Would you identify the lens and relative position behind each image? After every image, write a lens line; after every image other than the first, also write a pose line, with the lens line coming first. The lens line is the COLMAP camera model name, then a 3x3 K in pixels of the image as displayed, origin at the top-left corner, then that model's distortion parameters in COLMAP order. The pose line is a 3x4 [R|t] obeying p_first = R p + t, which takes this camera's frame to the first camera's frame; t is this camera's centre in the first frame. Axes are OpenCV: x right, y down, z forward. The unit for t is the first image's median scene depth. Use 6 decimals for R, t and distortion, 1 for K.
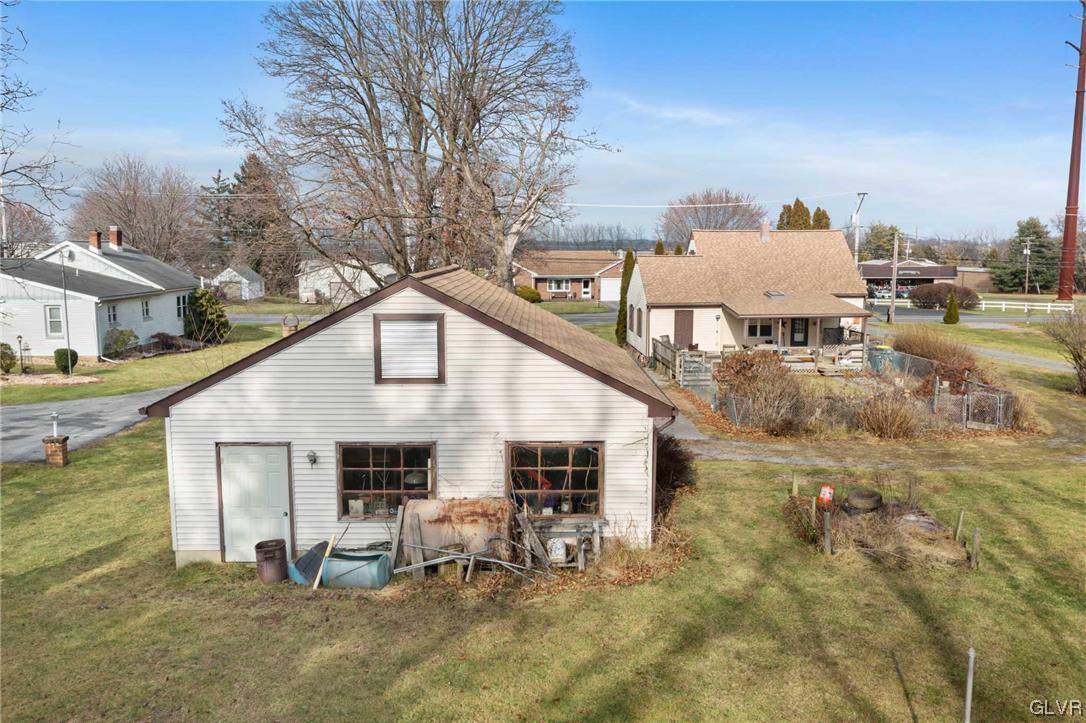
lens RADIAL K [[862.3, 0, 549.5], [0, 862.3, 363.8], [0, 0, 1]] dist [0.003271, -0.000353]
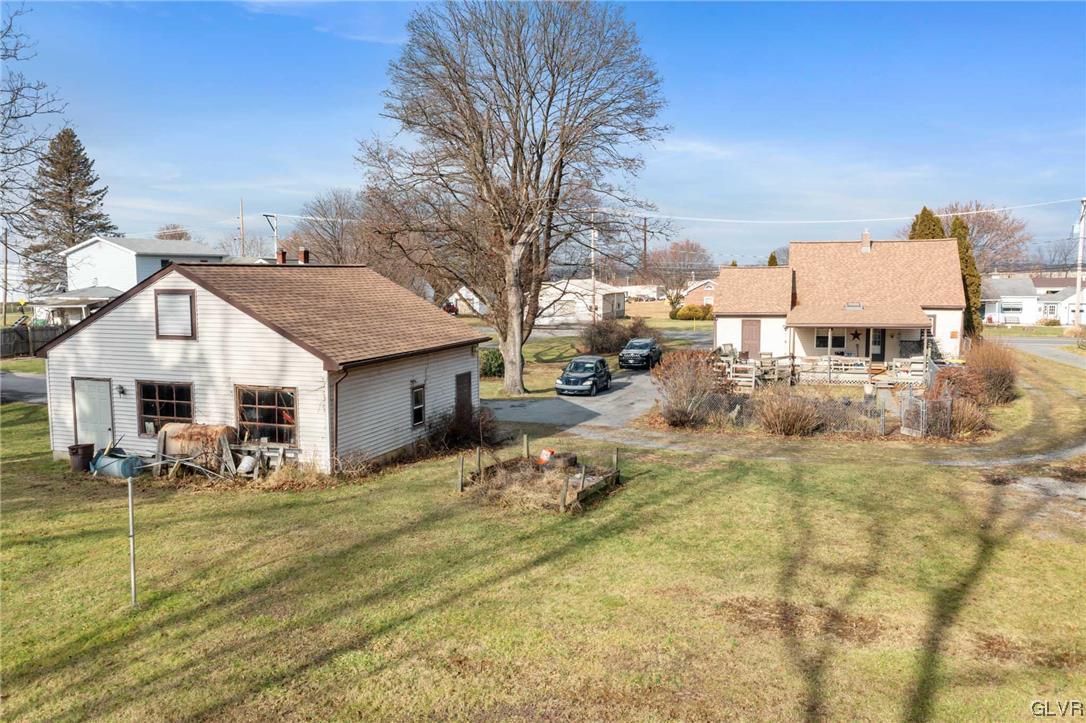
lens RADIAL K [[862.3, 0, 549.5], [0, 862.3, 363.8], [0, 0, 1]] dist [0.003271, -0.000353]
pose [[0.937385, 0.032013, -0.346820, 0.306450], [-0.042046, 0.998886, -0.021442, 0.022908], [0.345747, 0.034682, 0.937687, -0.033946]]
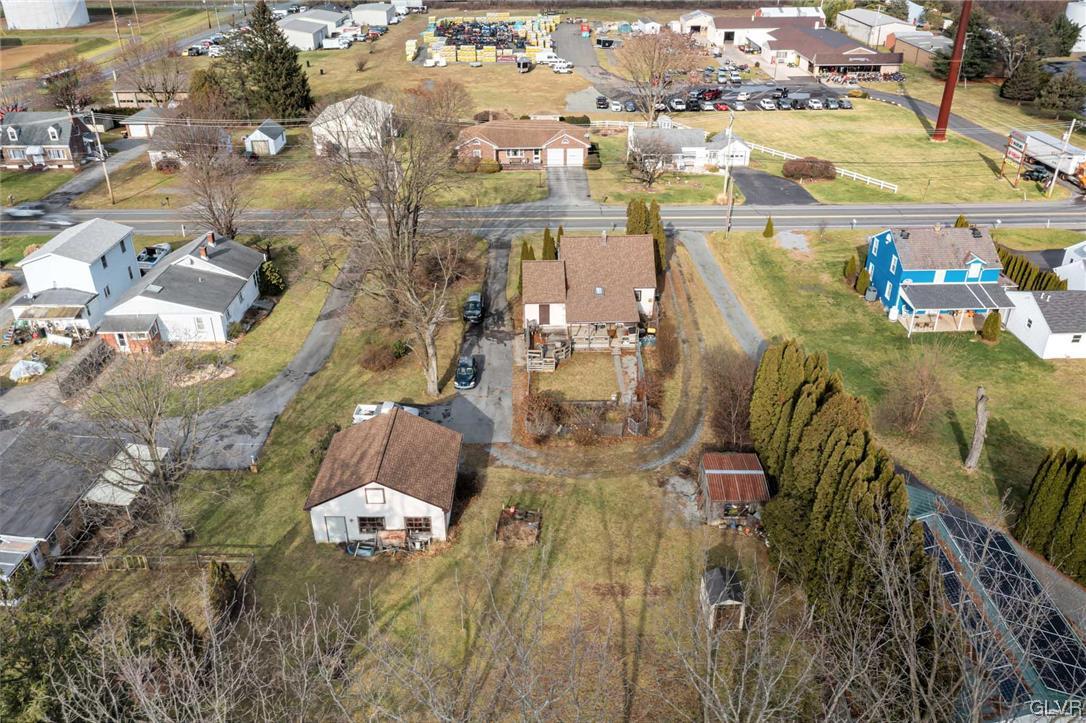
lens RADIAL K [[862.3, 0, 549.5], [0, 862.3, 363.8], [0, 0, 1]] dist [0.003271, -0.000353]
pose [[0.999693, 0.004390, -0.024399, 0.224110], [0.004814, 0.931086, 0.364768, -0.632769], [0.024319, -0.364774, 0.930779, -0.735216]]
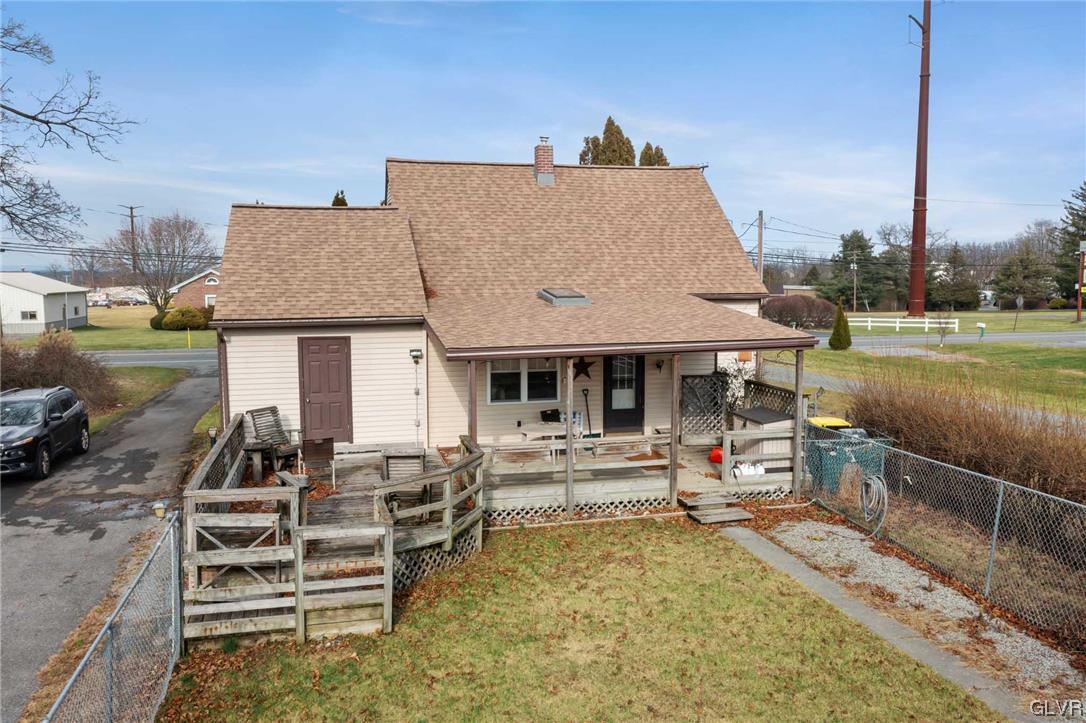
lens RADIAL K [[847.7, 0, 543.0], [0, 847.7, 361.5], [0, 0, 1]] dist [-0.003428, -0.001738]
pose [[0.981392, -0.022362, 0.190710, 0.190837], [0.028482, 0.999162, -0.029411, -0.040846], [-0.189893, 0.034295, 0.981206, 0.664303]]
